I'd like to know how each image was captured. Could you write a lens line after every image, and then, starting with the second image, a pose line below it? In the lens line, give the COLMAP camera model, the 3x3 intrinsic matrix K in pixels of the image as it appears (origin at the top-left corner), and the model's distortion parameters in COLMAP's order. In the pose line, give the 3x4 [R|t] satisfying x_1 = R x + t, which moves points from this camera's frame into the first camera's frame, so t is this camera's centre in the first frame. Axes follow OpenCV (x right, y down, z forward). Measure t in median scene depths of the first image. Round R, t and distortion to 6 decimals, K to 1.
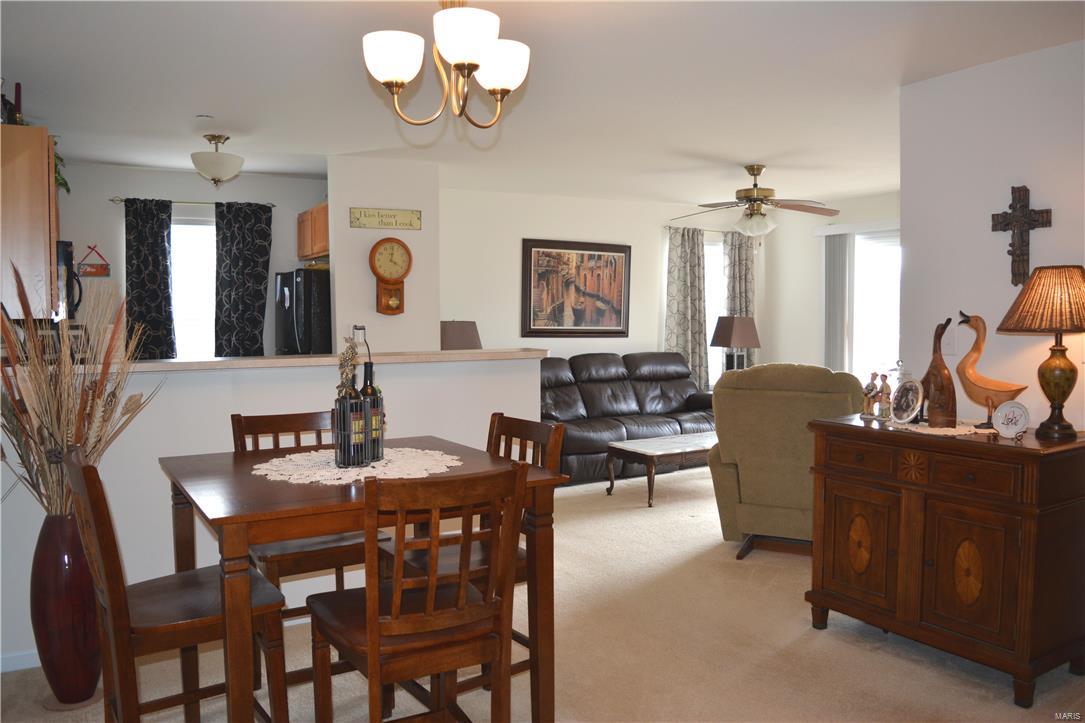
lens RADIAL K [[845.8, 0, 537.0], [0, 845.8, 360.8], [0, 0, 1]] dist [-0.093305, 0.020434]
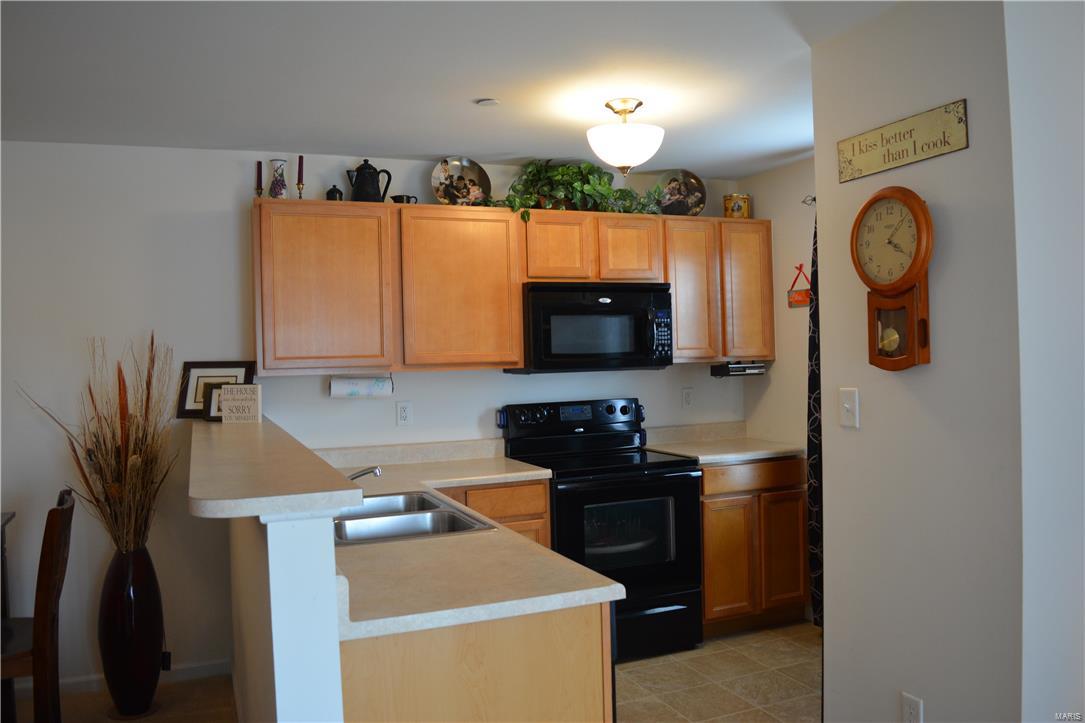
lens RADIAL K [[845.8, 0, 546.0], [0, 845.8, 363.9], [0, 0, 1]] dist [-0.093305, 0.020434]
pose [[-0.111826, 0.020329, -0.993520, 0.251753], [-0.035407, 0.999074, 0.024428, -0.058716], [0.993097, 0.037909, -0.111002, 0.839756]]
